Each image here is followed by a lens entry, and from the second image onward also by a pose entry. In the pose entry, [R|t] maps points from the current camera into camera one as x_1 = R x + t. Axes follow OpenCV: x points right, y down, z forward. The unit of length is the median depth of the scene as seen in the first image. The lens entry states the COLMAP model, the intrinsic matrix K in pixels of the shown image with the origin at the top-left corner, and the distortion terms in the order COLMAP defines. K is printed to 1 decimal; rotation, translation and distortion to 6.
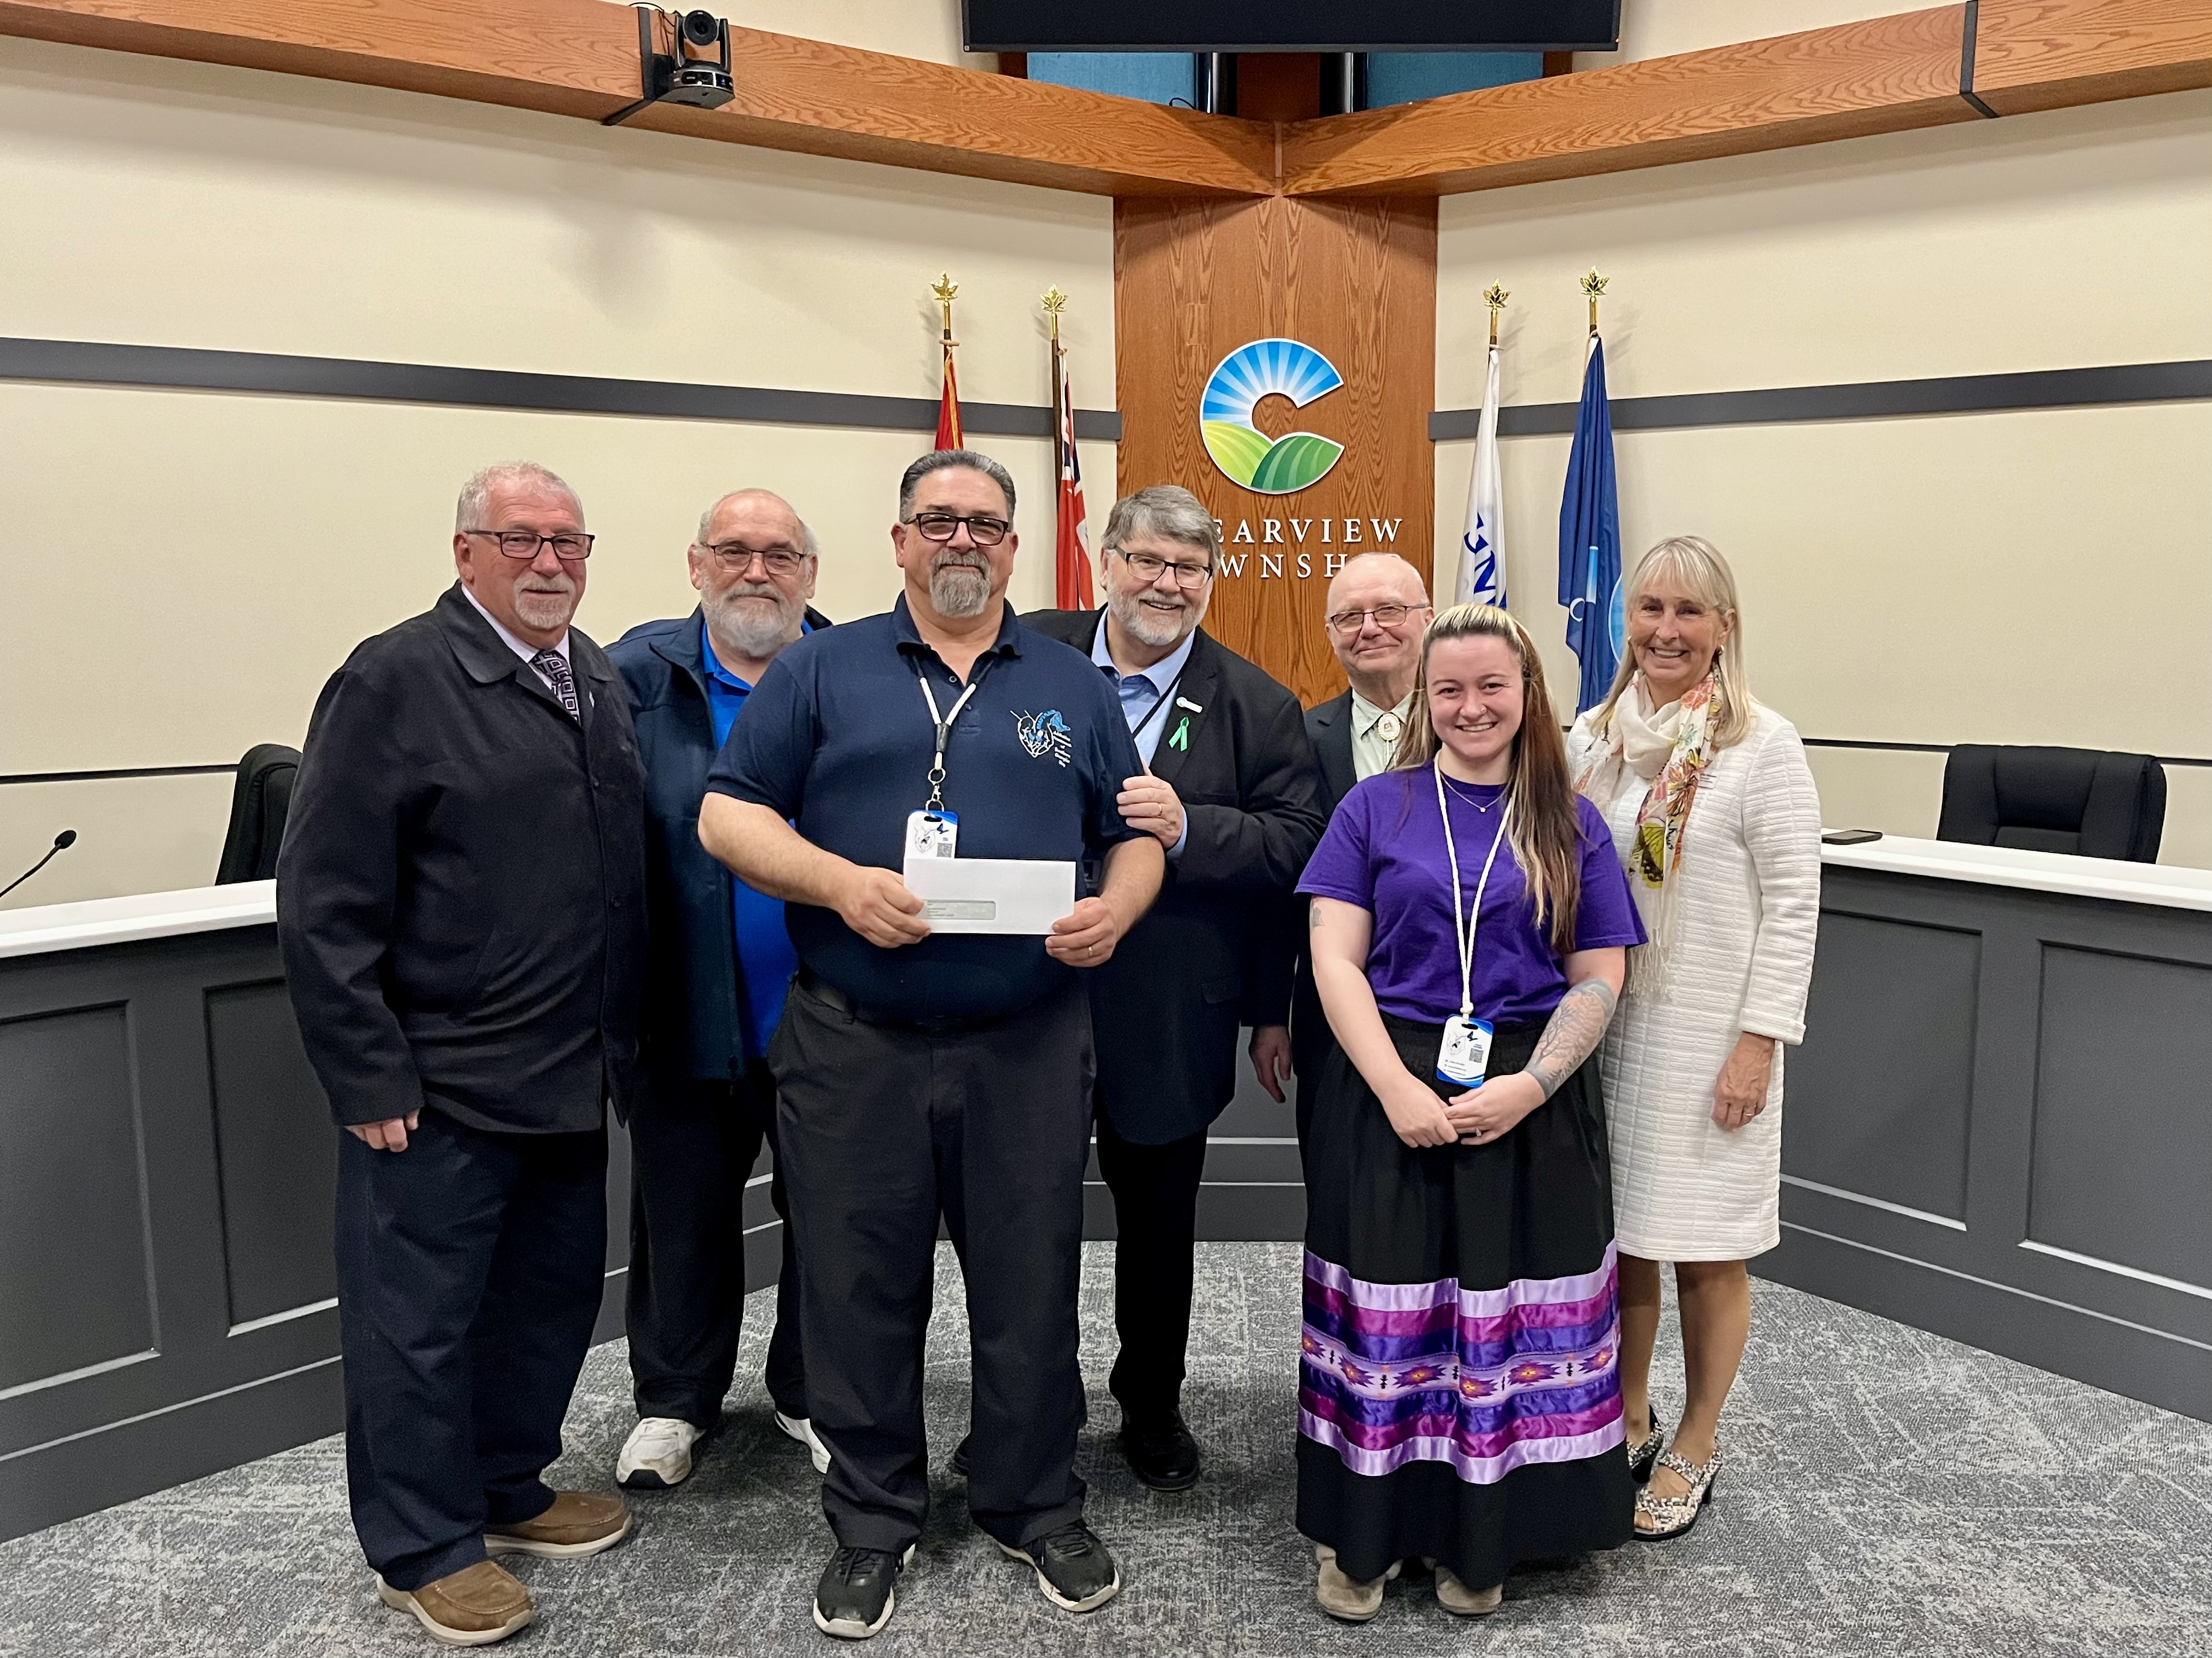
lens RADIAL K [[1875.1, 0, 1222.3], [0, 1875.1, 842.0], [0, 0, 1]] dist [0.033097, -0.016341]
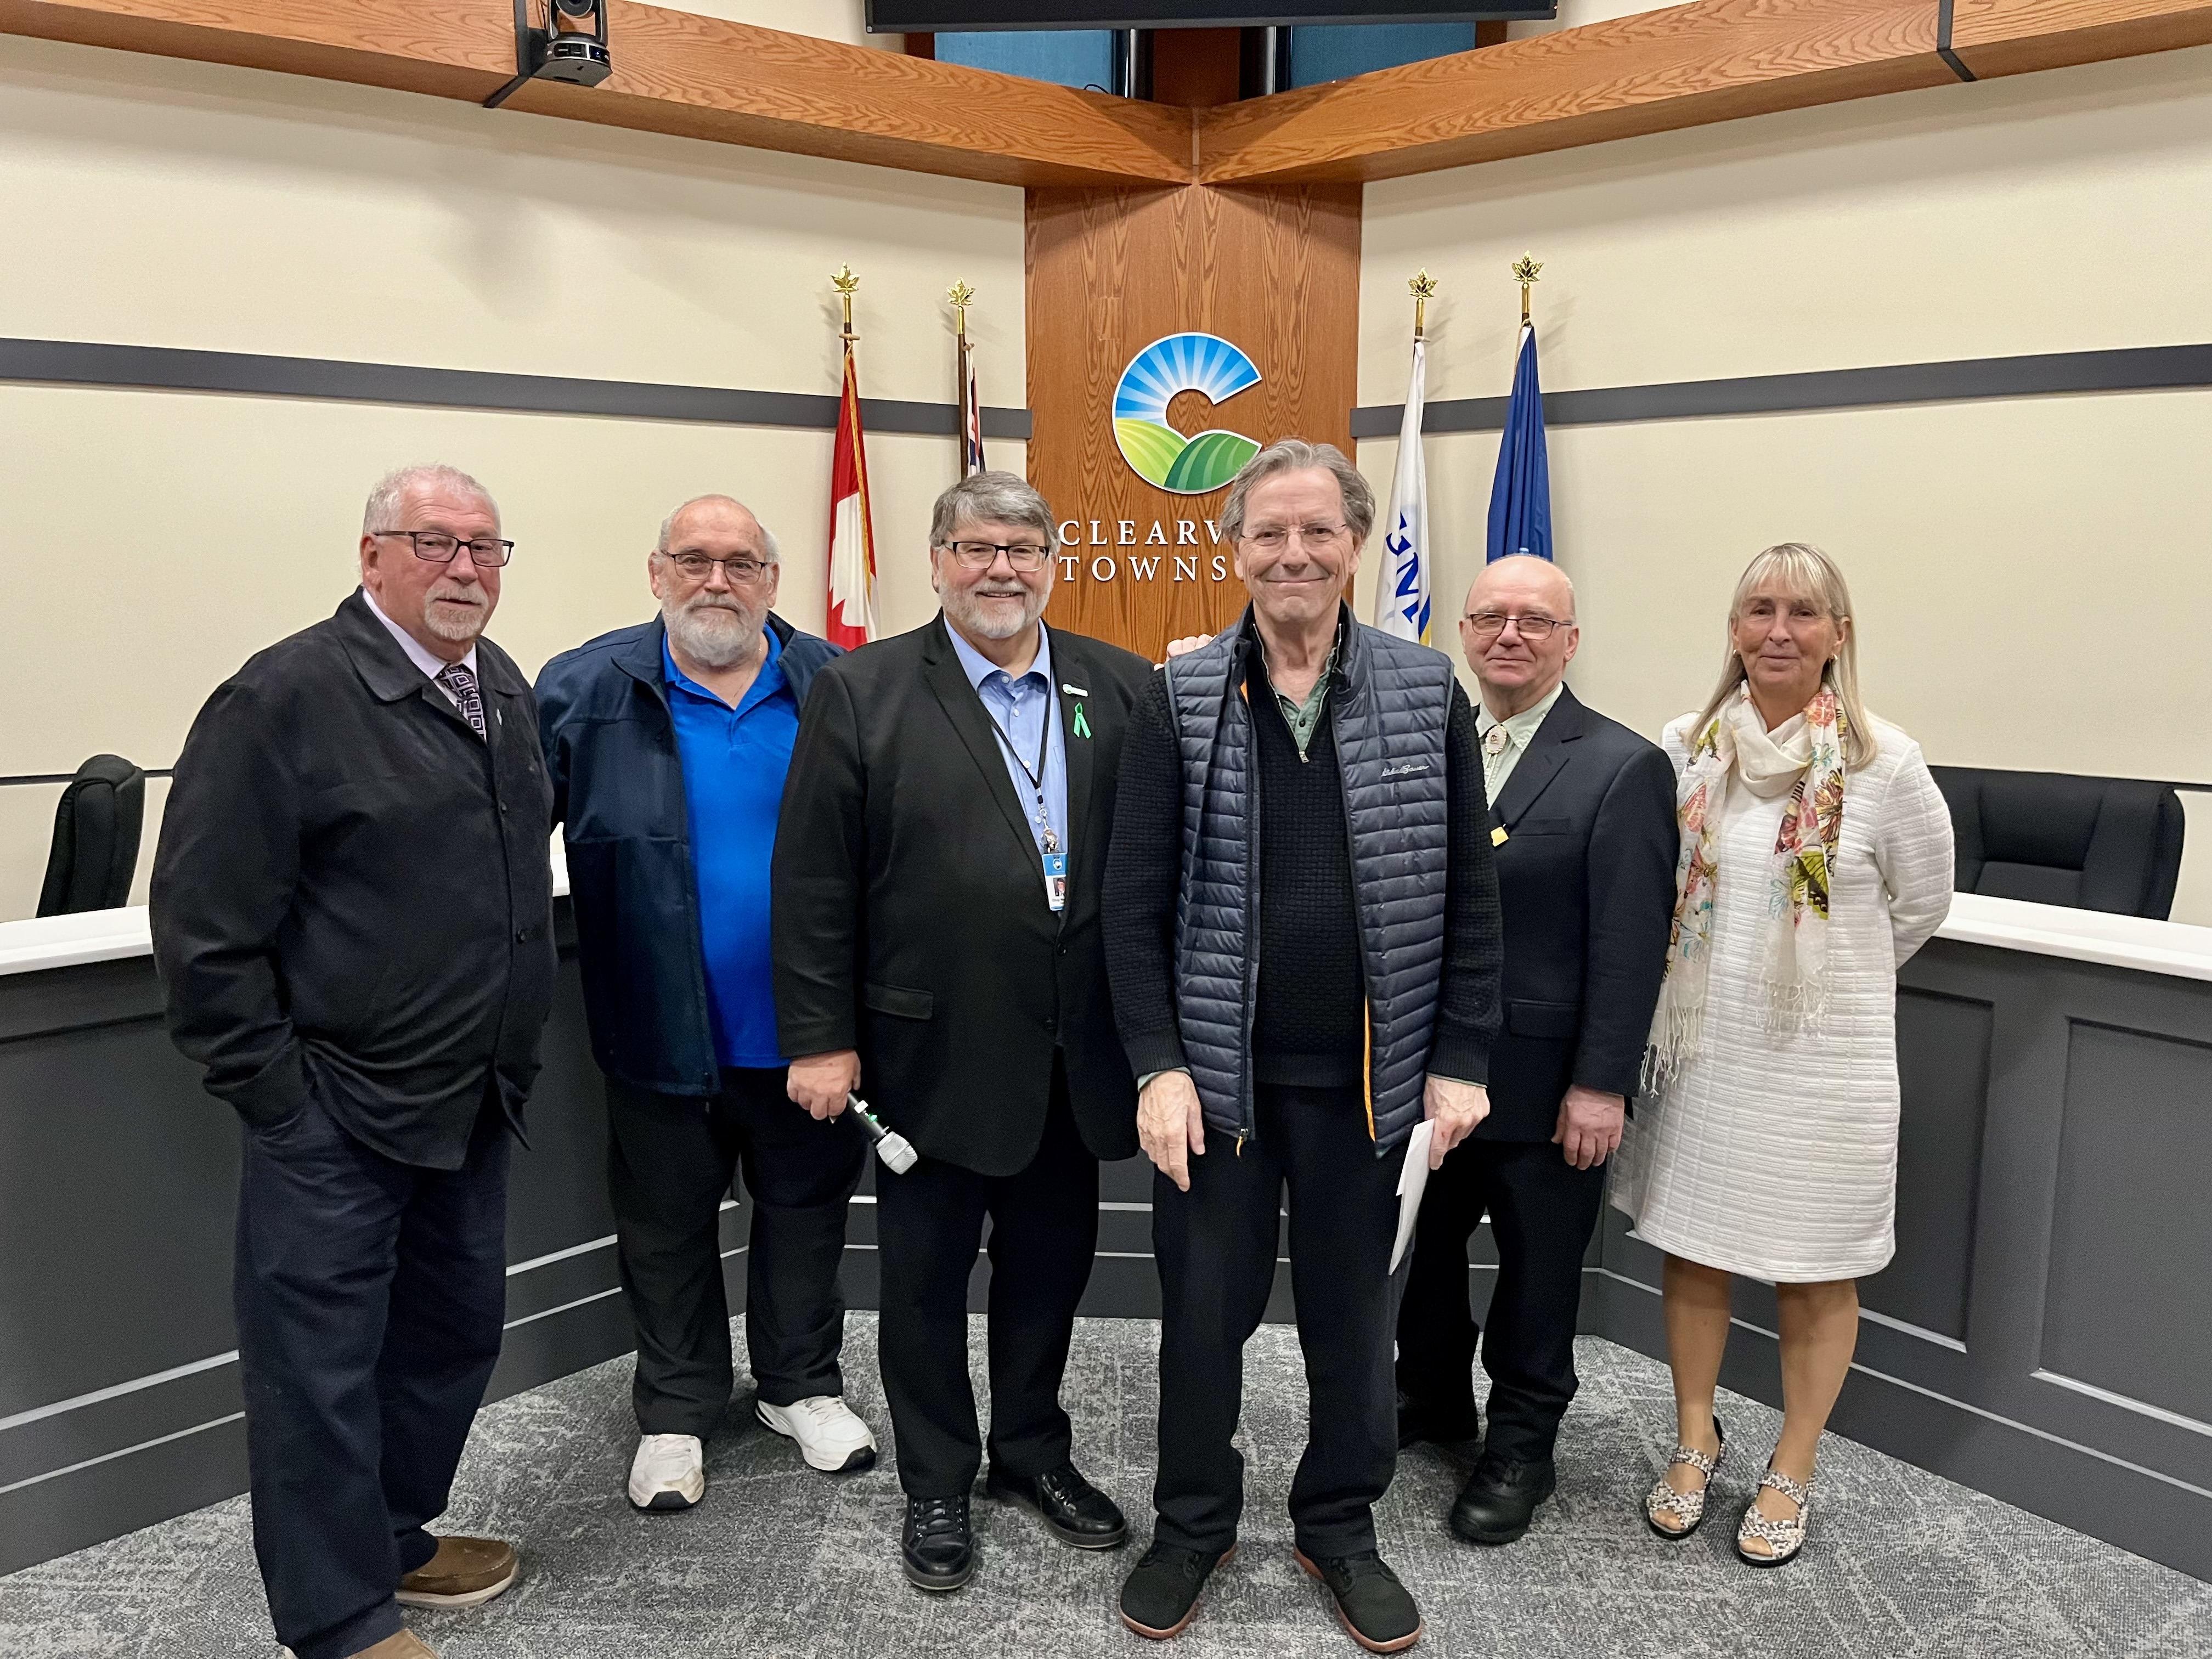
lens RADIAL K [[1662.3, 0, 1082.4], [0, 1662.3, 830.4], [0, 0, 1]] dist [0.024617, -0.036315]
pose [[0.998397, 0.010327, -0.055644, 0.023403], [-0.009872, 0.999916, 0.008443, -0.019684], [0.055727, -0.007881, 0.998415, 0.145215]]
